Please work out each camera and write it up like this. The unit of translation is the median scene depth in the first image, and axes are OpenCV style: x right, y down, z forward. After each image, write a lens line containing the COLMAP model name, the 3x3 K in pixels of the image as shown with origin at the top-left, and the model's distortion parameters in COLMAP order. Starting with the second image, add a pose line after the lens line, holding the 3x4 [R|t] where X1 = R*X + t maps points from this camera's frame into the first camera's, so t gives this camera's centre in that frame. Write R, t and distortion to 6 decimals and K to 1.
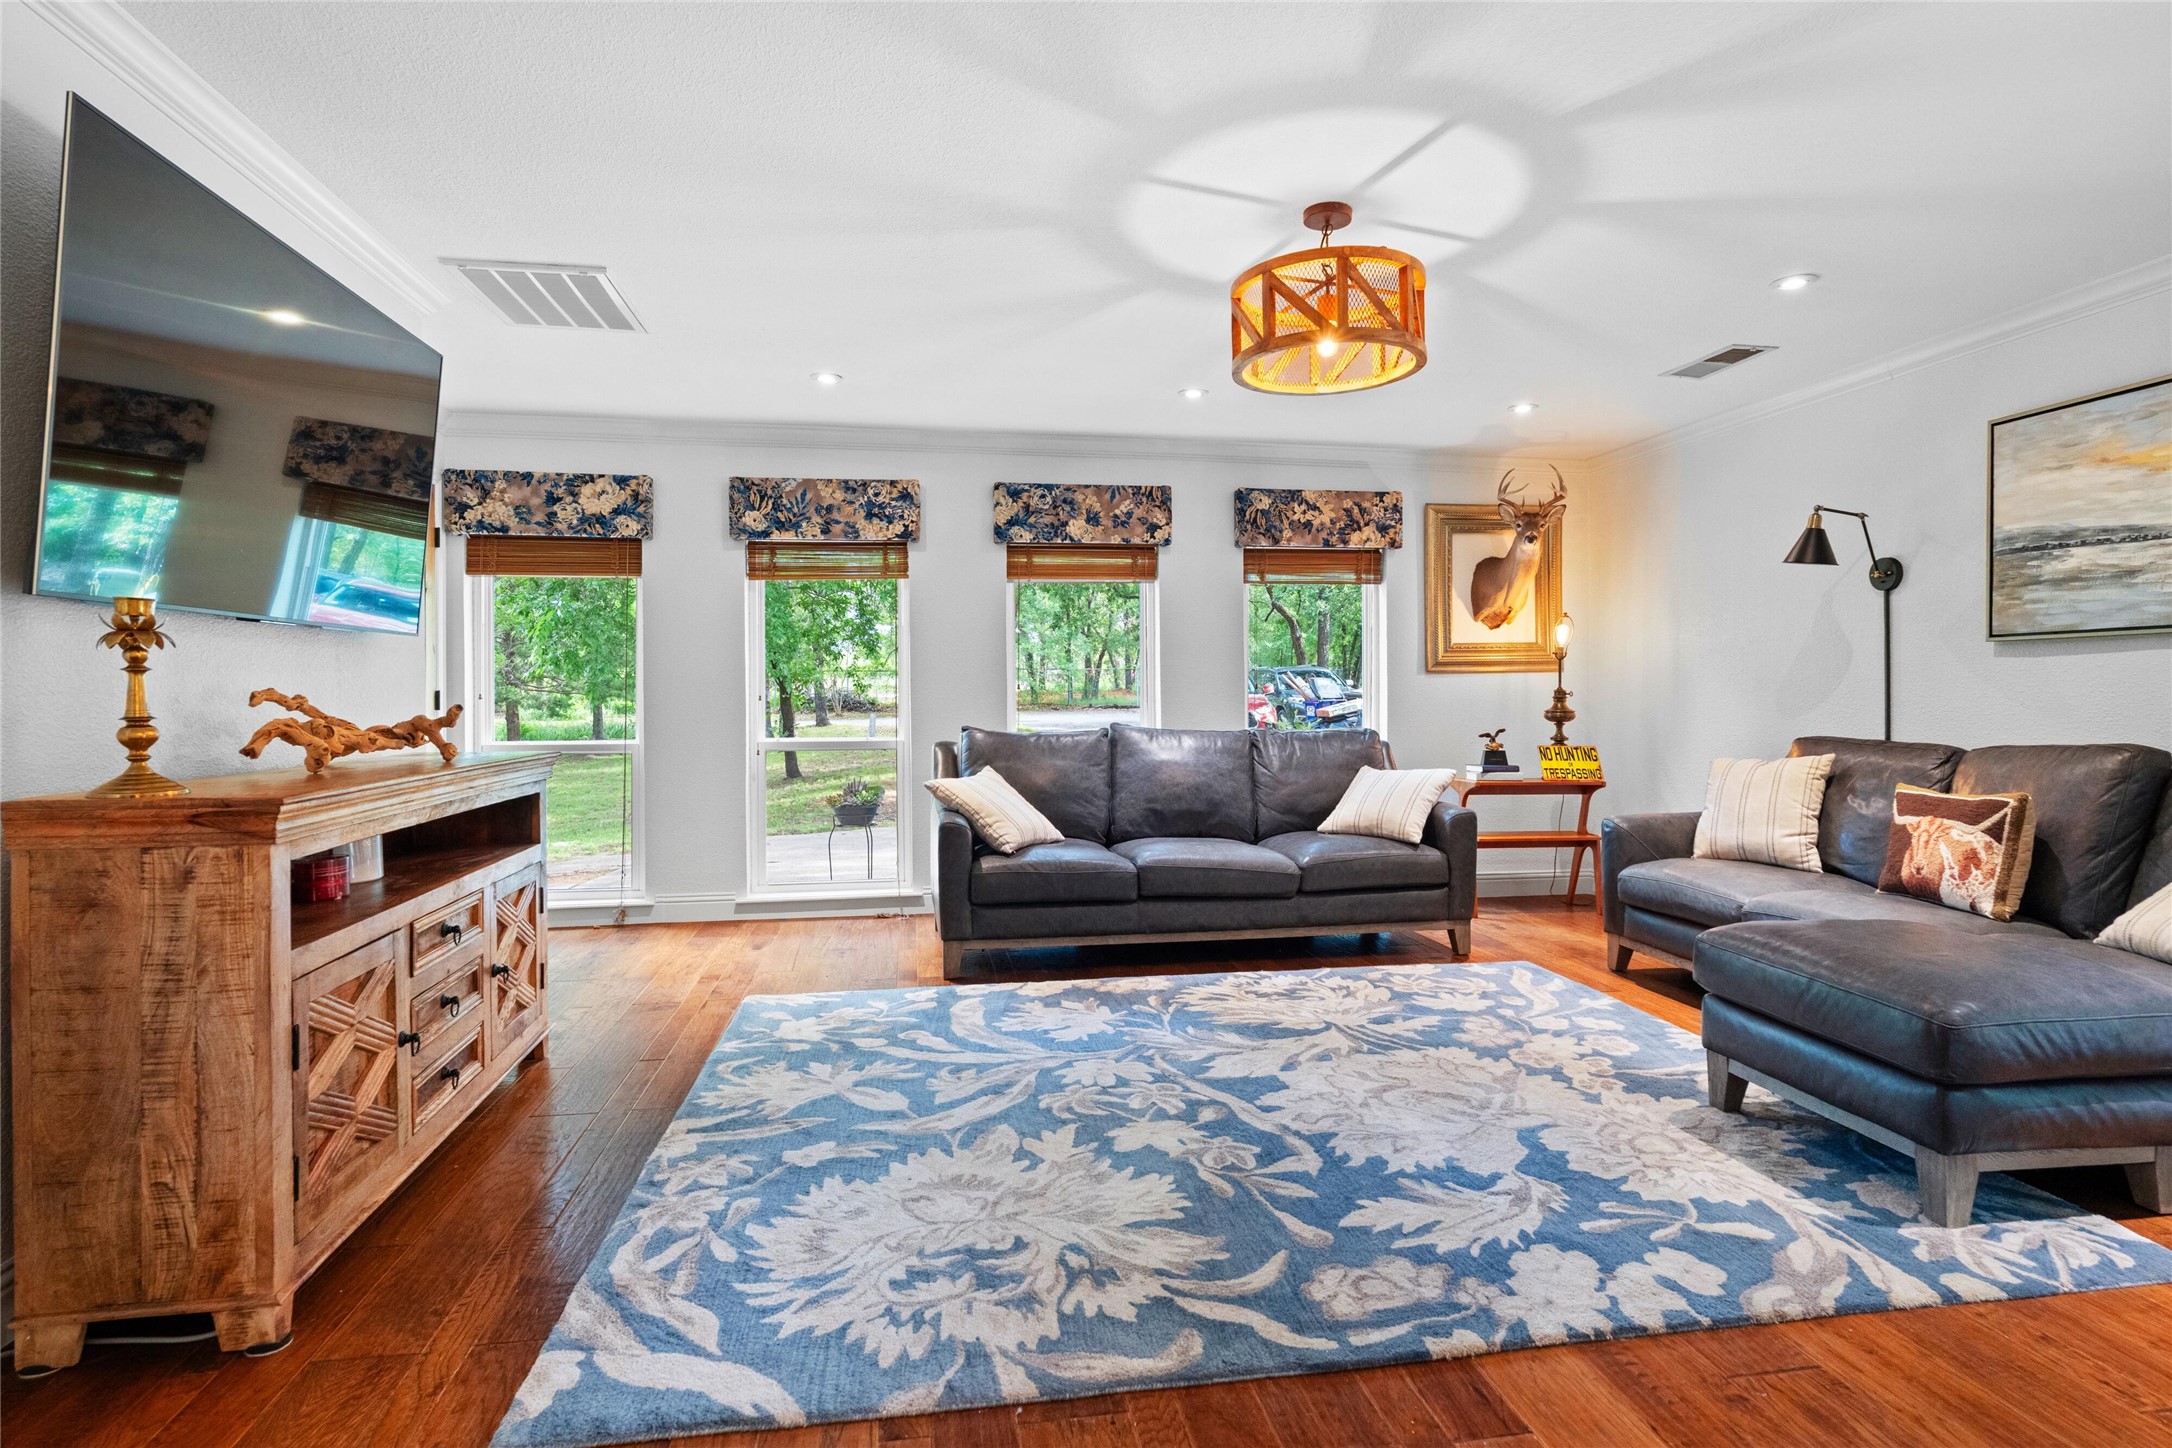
lens RADIAL K [[1089.0, 0, 1052.8], [0, 1089.0, 706.6], [0, 0, 1]] dist [-0.005953, 0.002463]
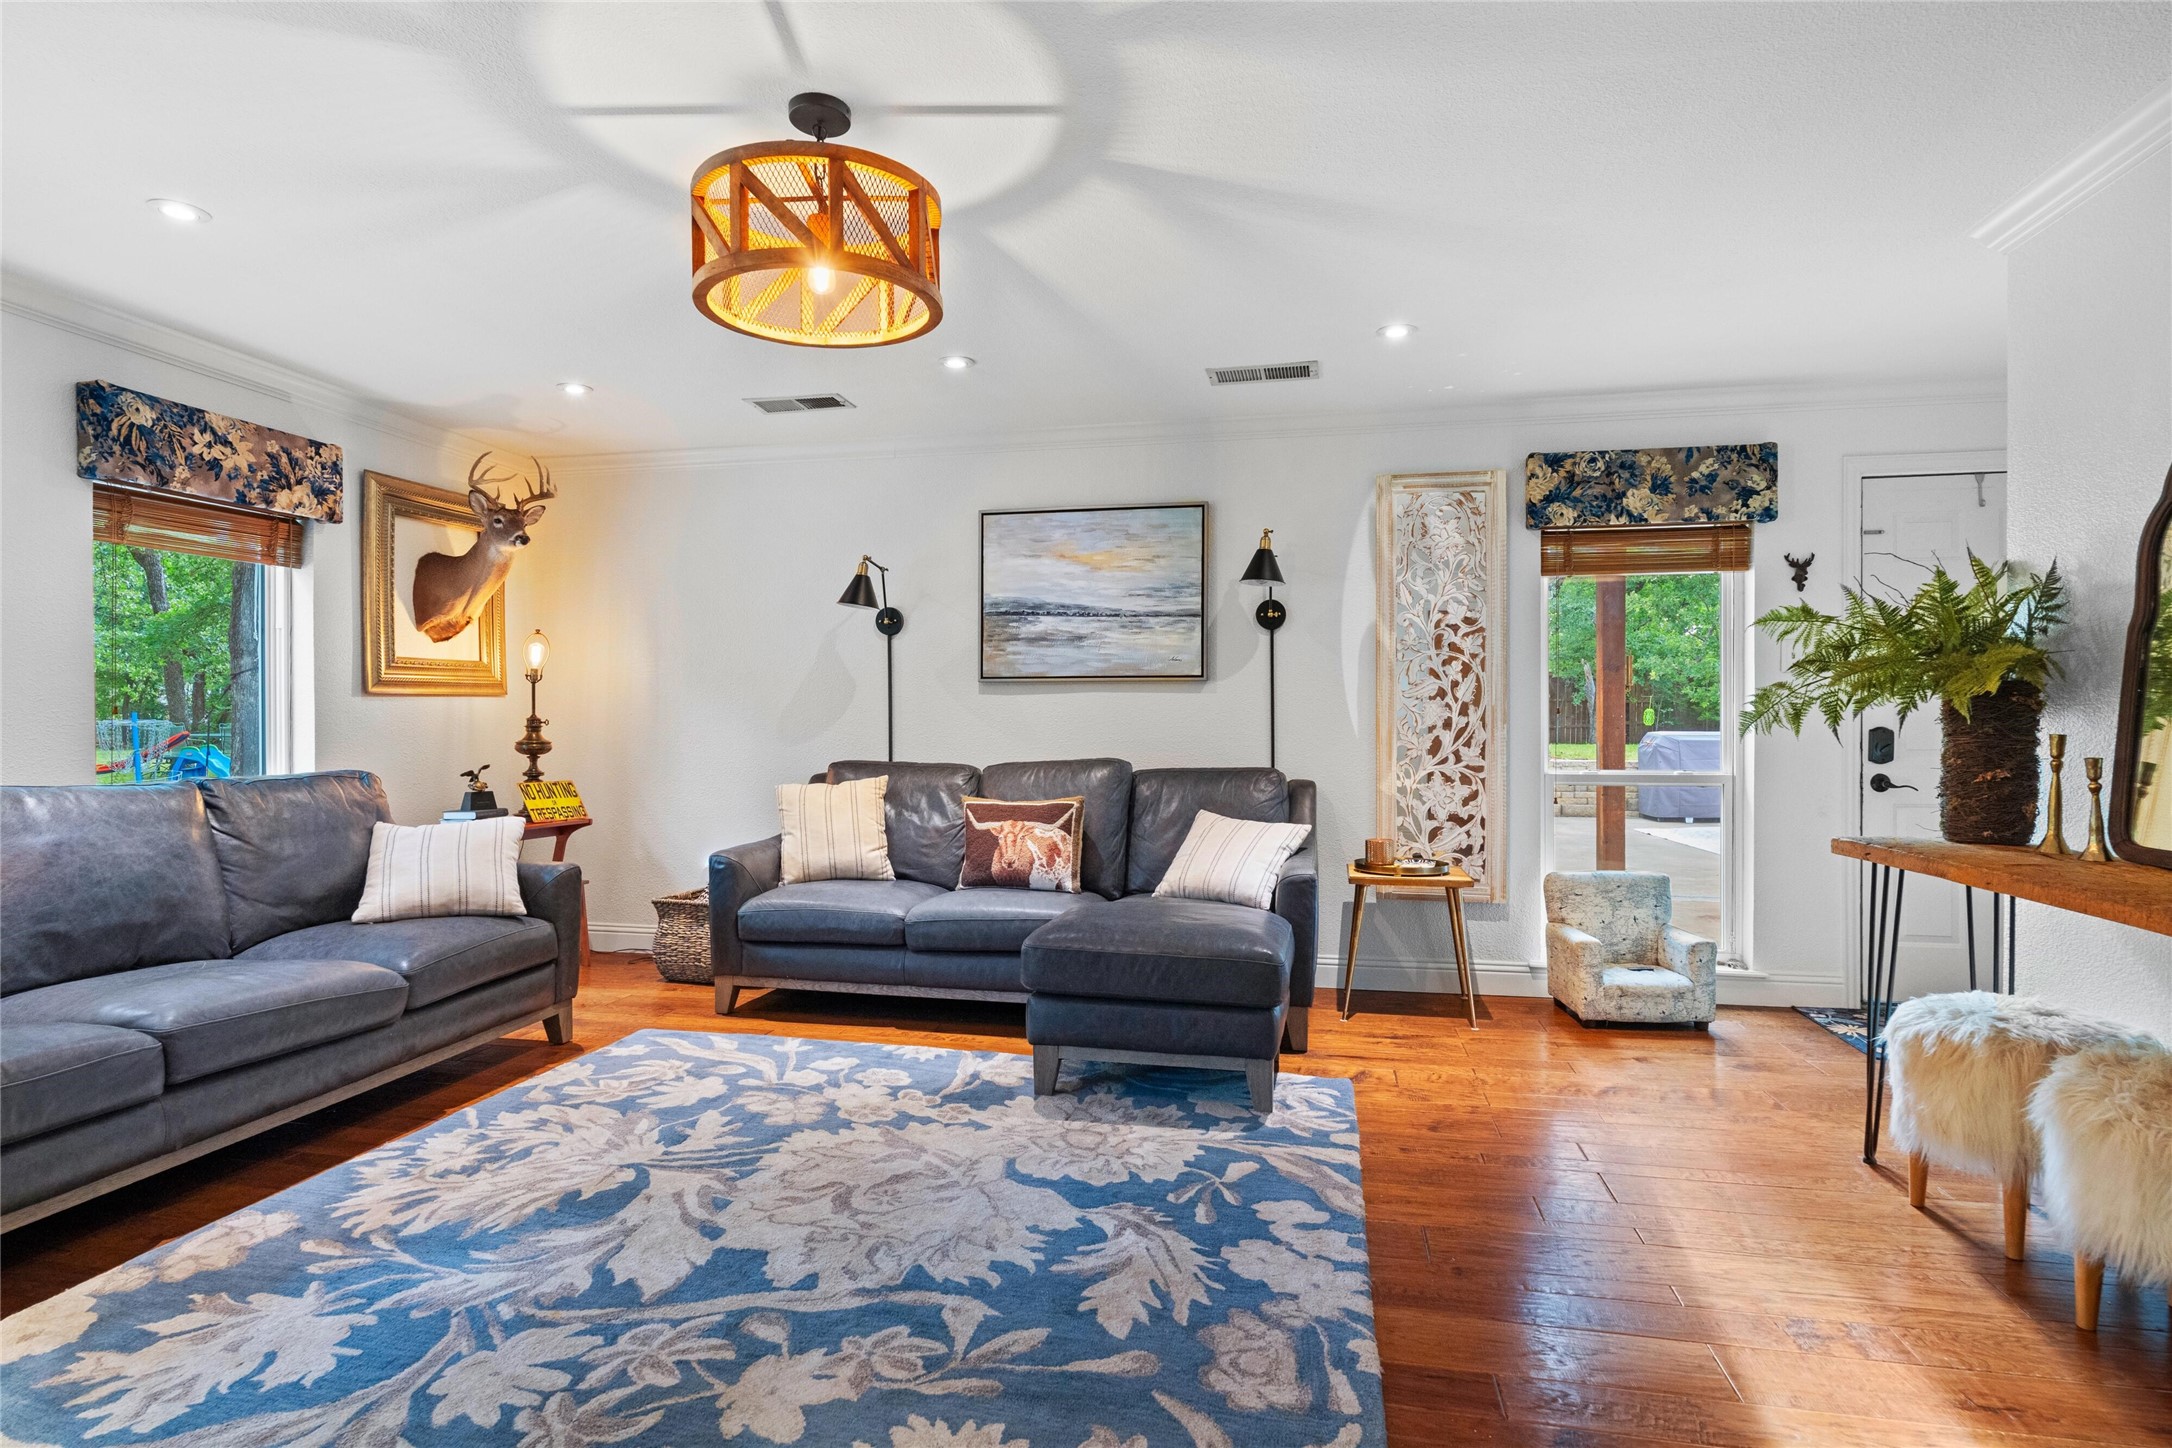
lens RADIAL K [[1130.5, 0, 1074.8], [0, 1130.5, 729.3], [0, 0, 1]] dist [0.000095, 0.000004]
pose [[0.347645, -0.005968, 0.937607, -0.374930], [0.009887, 0.999947, 0.002699, -0.006937], [-0.937574, 0.008332, 0.347686, 0.456157]]
